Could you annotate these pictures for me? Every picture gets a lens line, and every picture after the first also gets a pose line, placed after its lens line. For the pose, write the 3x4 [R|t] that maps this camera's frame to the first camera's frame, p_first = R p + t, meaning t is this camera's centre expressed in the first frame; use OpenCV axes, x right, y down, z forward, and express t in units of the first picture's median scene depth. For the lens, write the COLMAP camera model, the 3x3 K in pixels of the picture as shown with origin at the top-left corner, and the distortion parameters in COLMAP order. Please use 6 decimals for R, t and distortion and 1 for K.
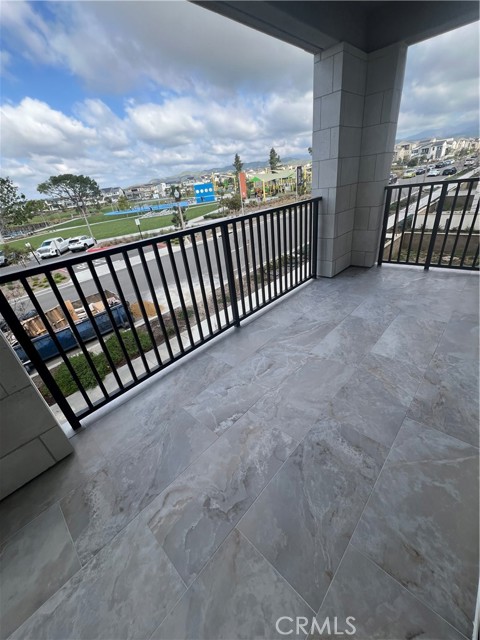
lens RADIAL K [[257.0, 0, 237.9], [0, 257.0, 321.3], [0, 0, 1]] dist [0.001074, 0.000109]
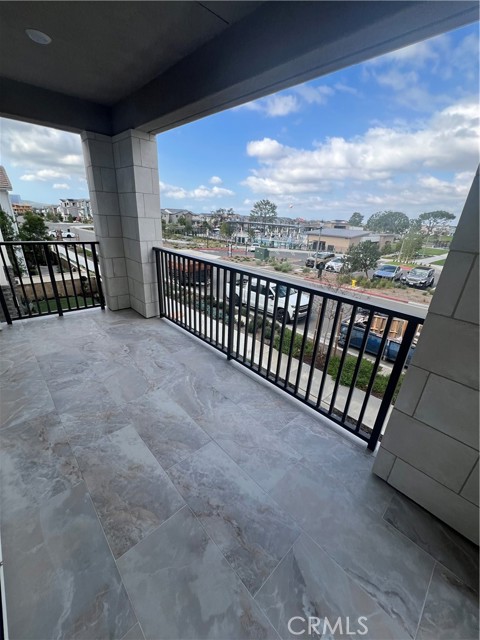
lens RADIAL K [[257.0, 0, 239.1], [0, 257.0, 318.7], [0, 0, 1]] dist [0.001074, 0.000109]
pose [[-0.065468, 0.476225, -0.876883, 1.183201], [-0.514151, 0.737037, 0.438663, -0.825969], [0.855198, 0.479569, 0.196599, 1.011251]]
